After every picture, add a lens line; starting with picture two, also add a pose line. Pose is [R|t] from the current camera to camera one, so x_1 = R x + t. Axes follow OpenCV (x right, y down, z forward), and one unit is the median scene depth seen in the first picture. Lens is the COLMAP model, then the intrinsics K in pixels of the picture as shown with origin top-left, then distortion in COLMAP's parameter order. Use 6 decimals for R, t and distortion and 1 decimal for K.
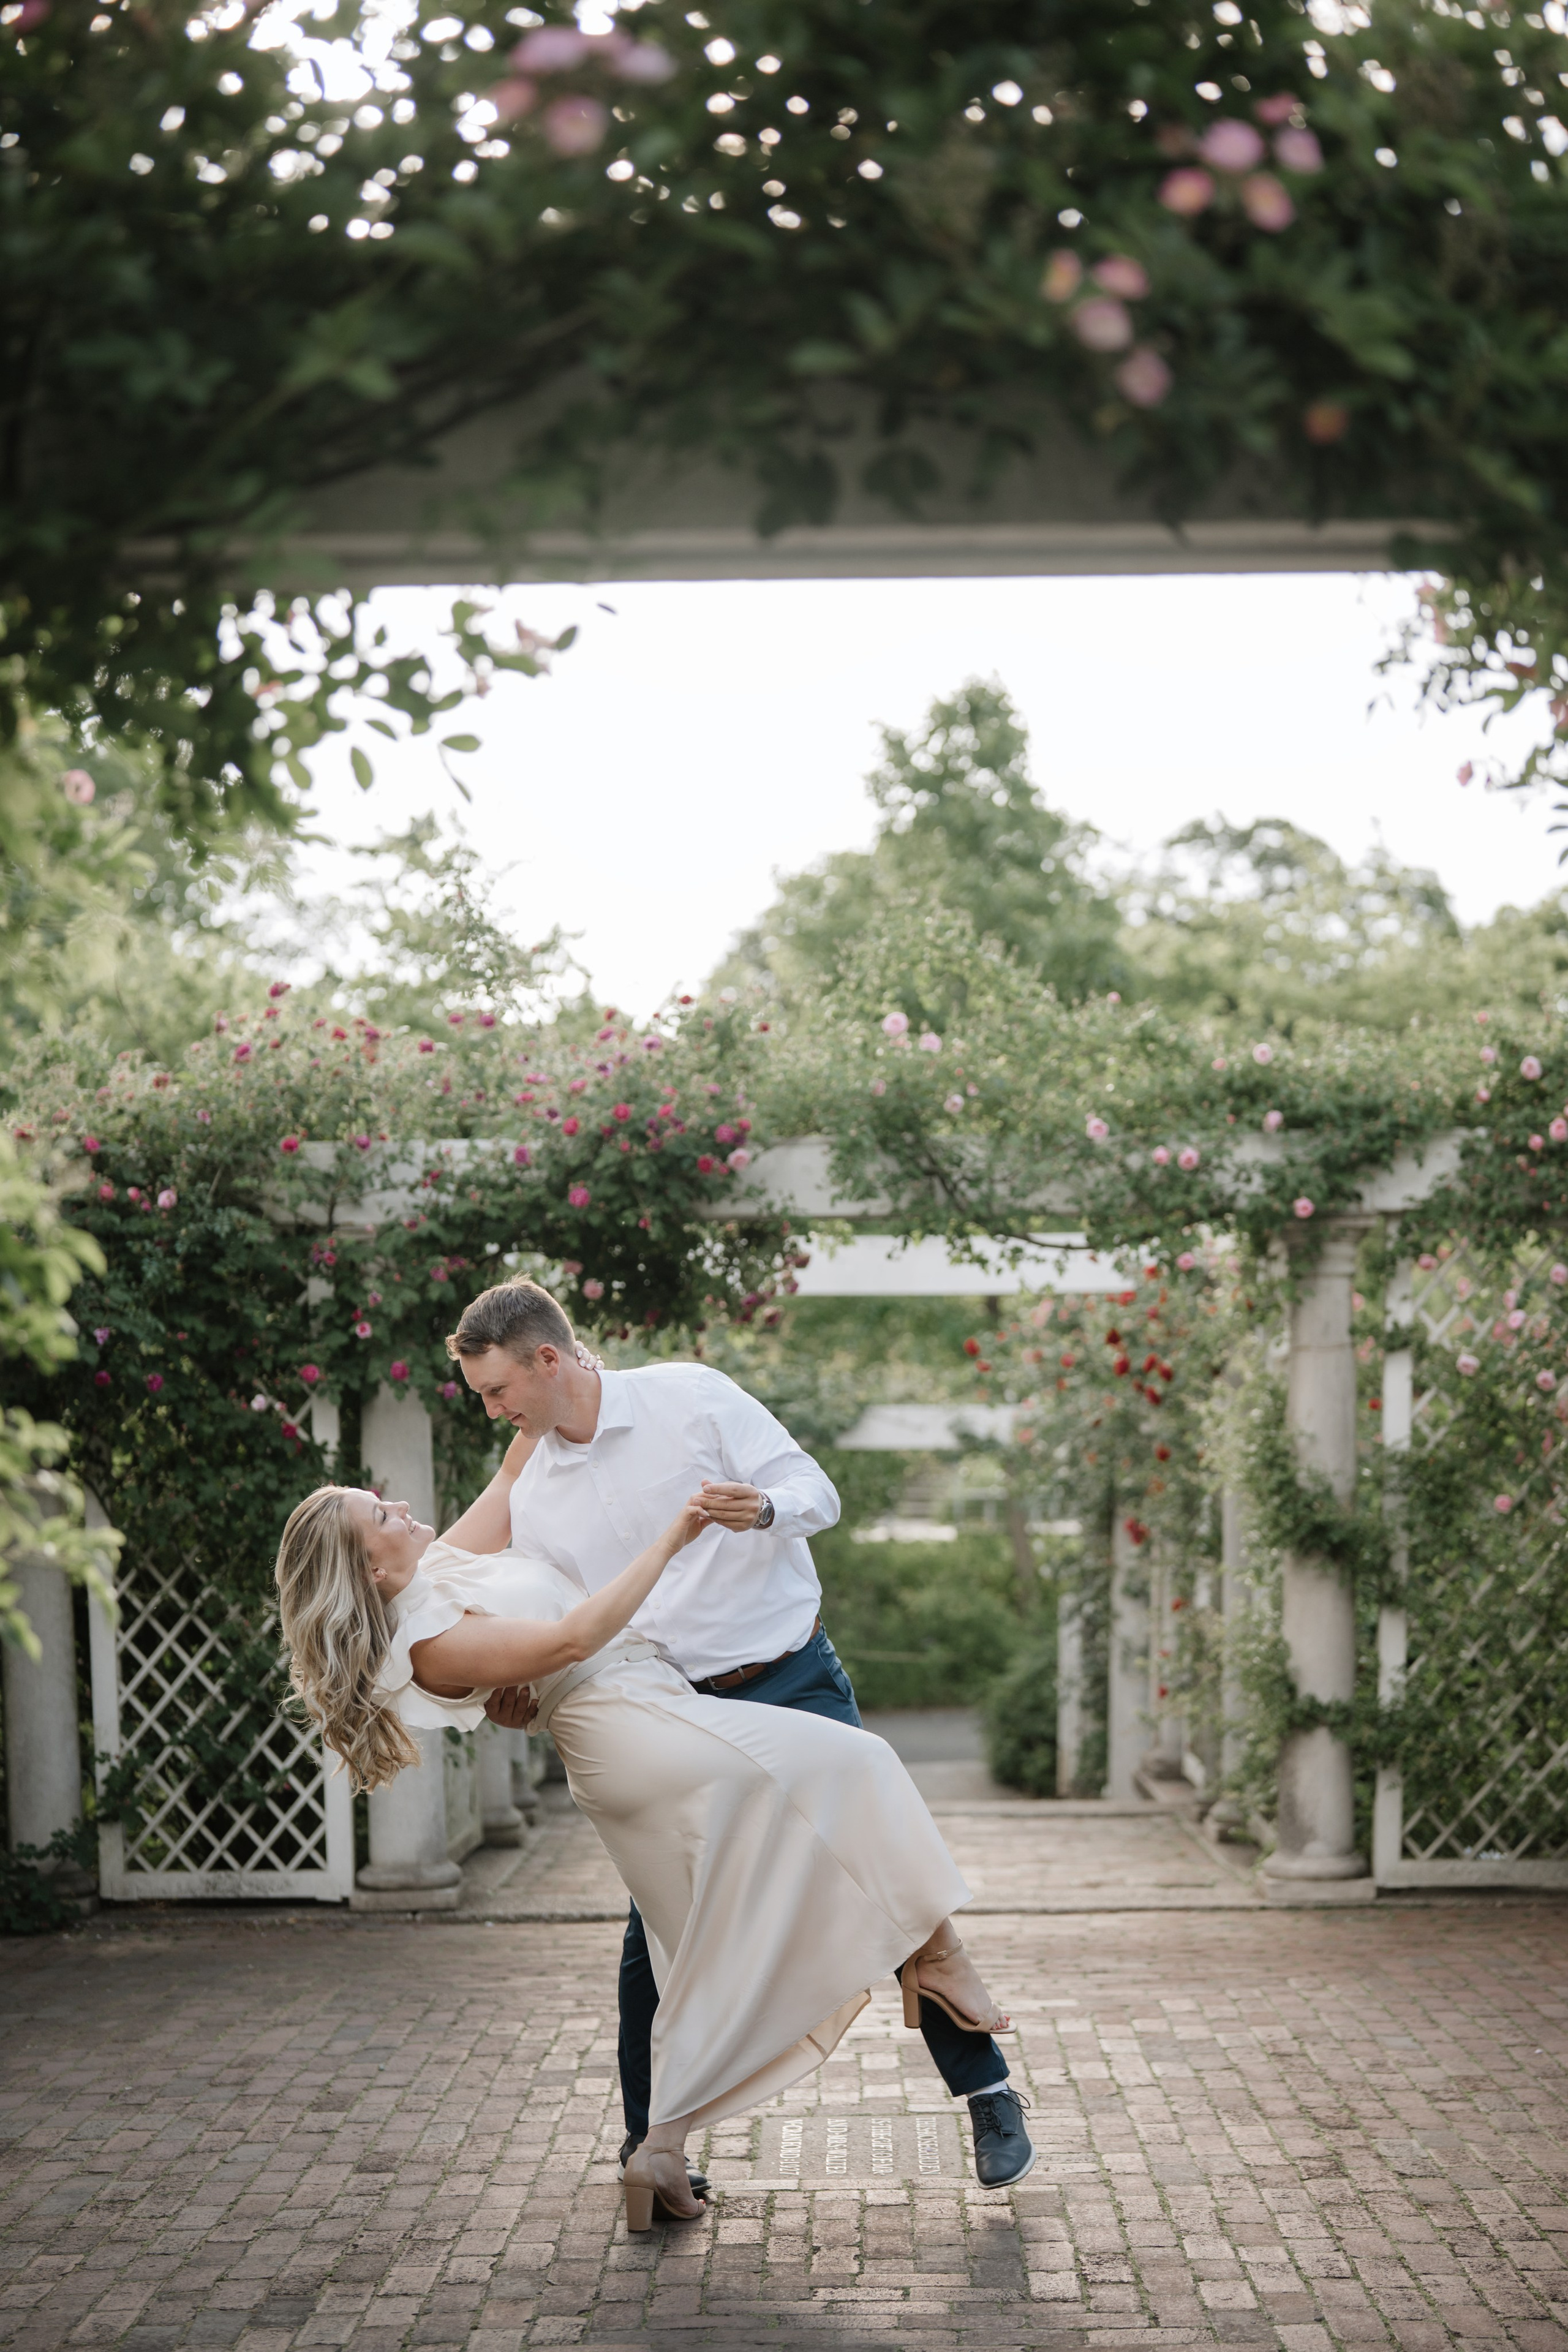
lens RADIAL K [[3180.9, 0, 723.8], [0, 3180.9, 1263.8], [0, 0, 1]] dist [-0.038248, 0.019378]
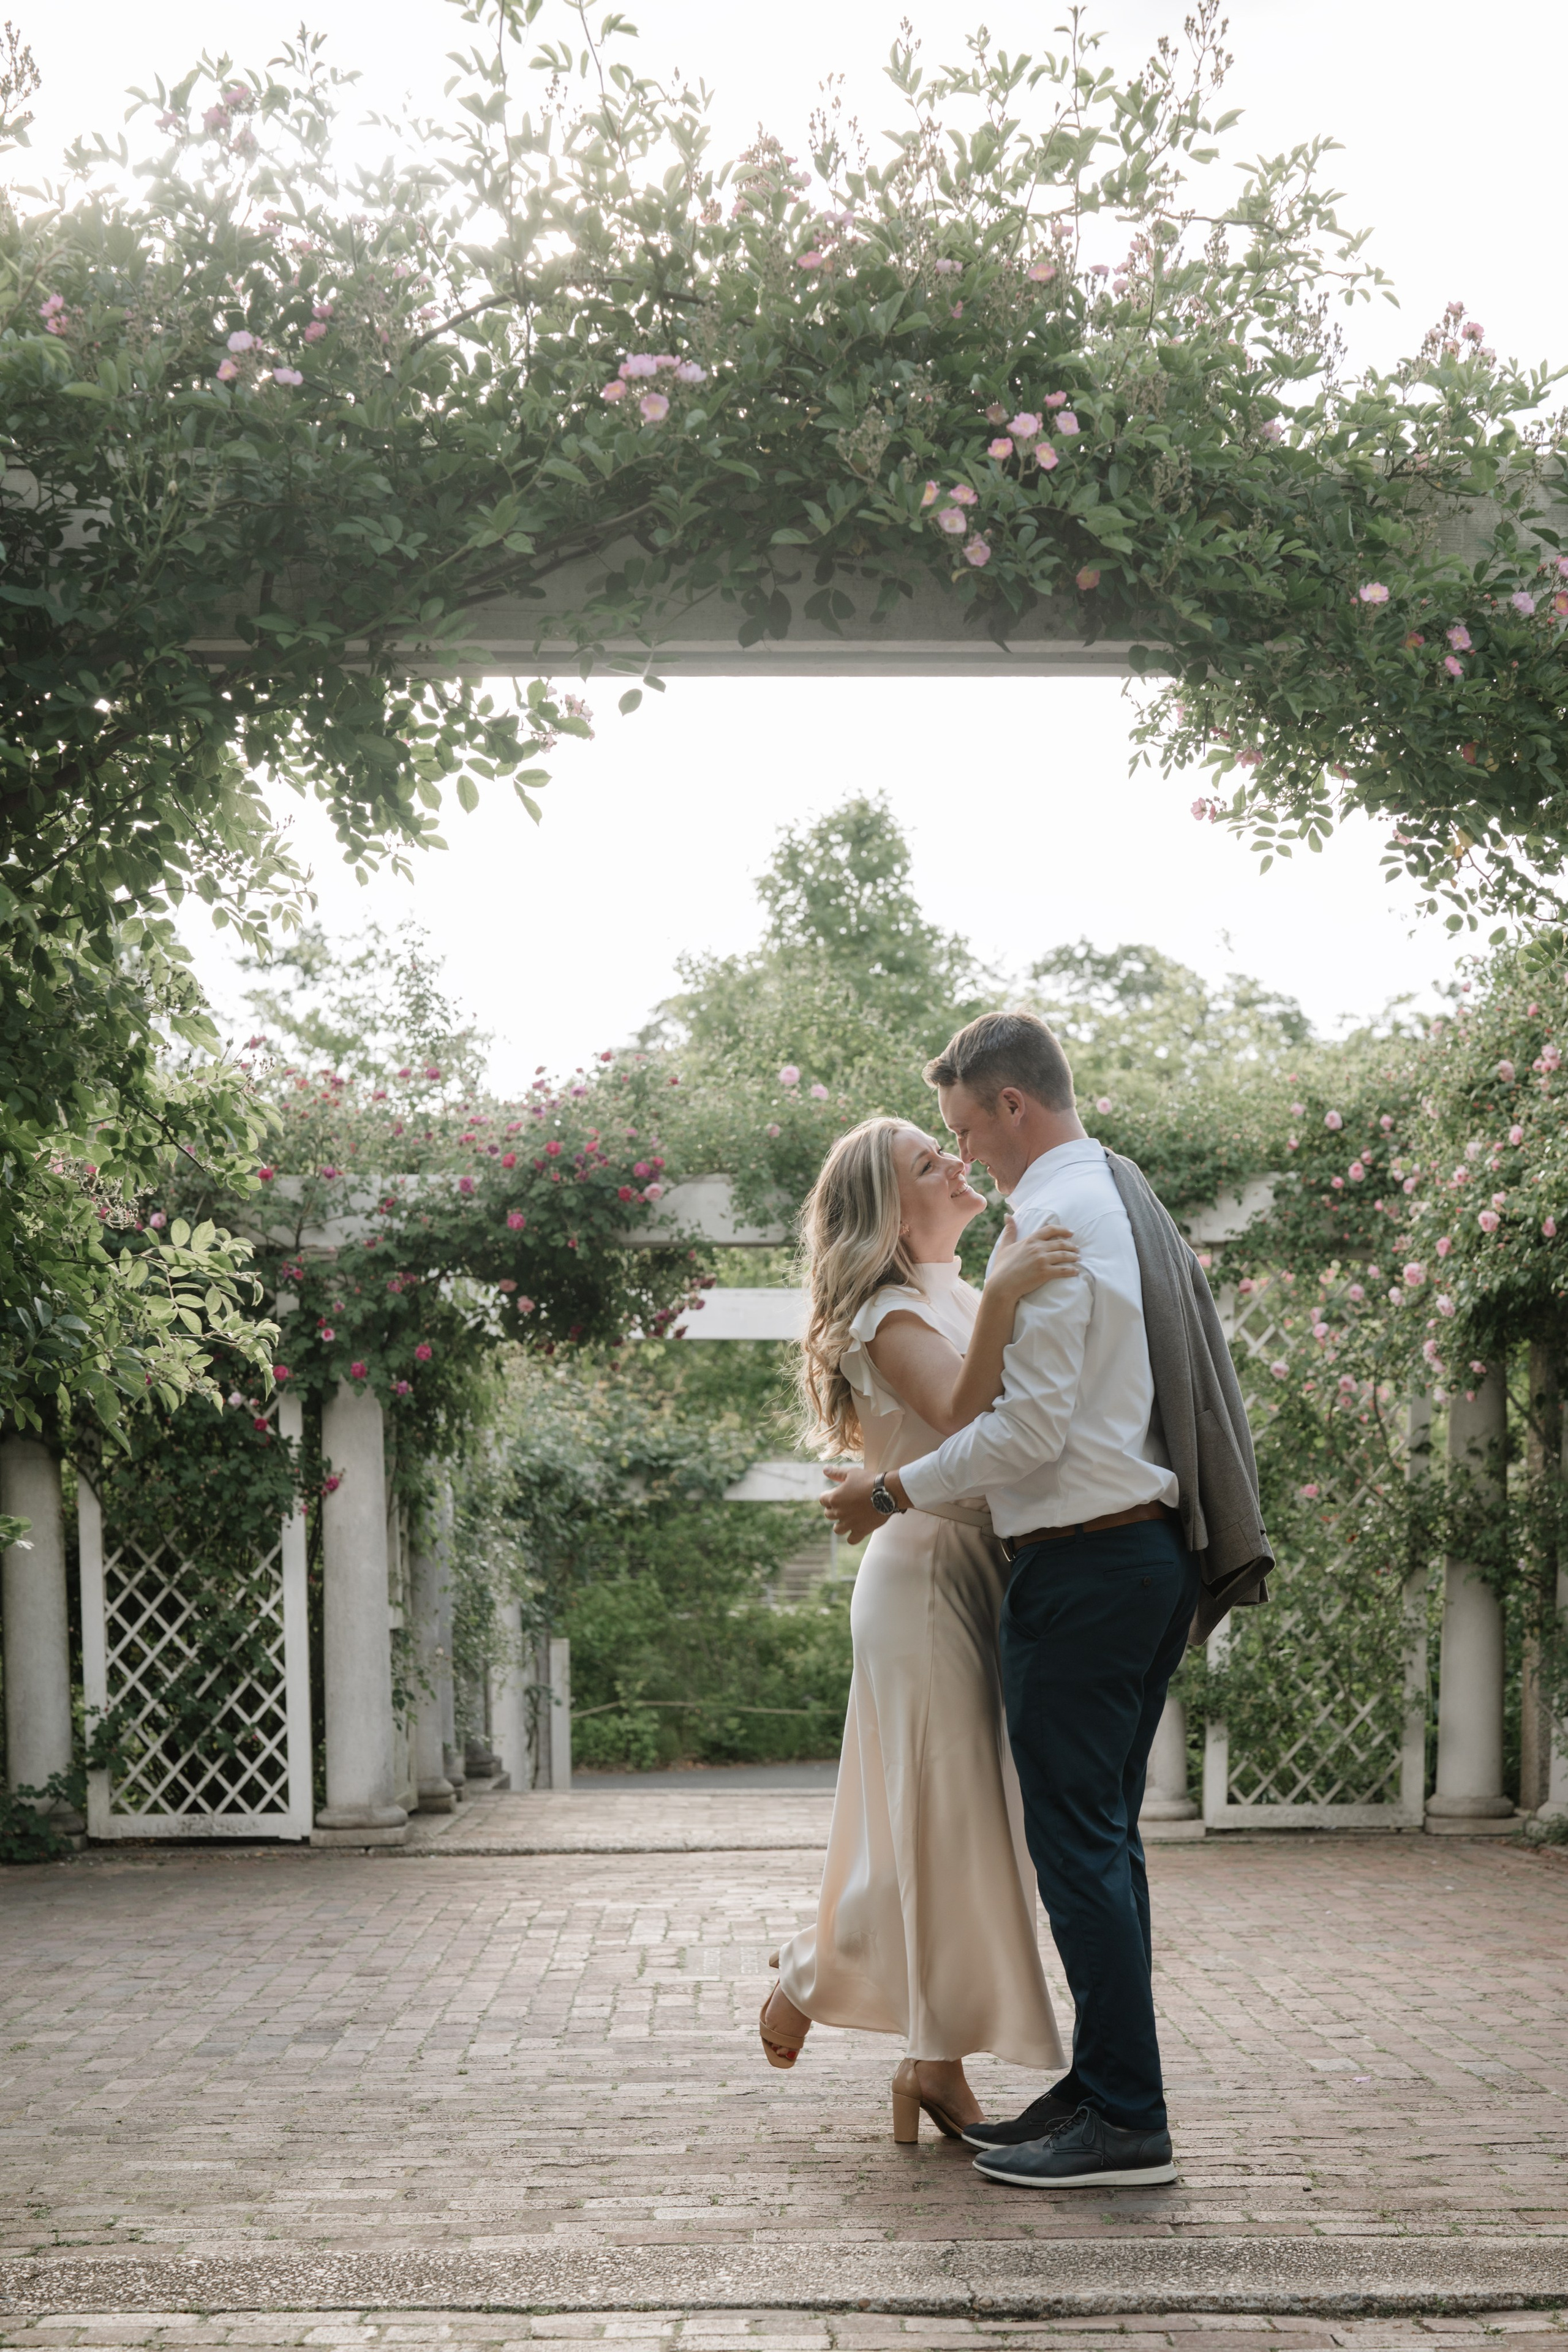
lens RADIAL K [[3286.0, 0, 777.9], [0, 3286.0, 1177.0], [0, 0, 1]] dist [-0.138292, 1.043489]
pose [[0.998273, 0.005937, 0.058451, -0.019988], [-0.001684, 0.997364, -0.072543, 0.048543], [-0.058728, 0.072319, 0.995651, -0.190880]]
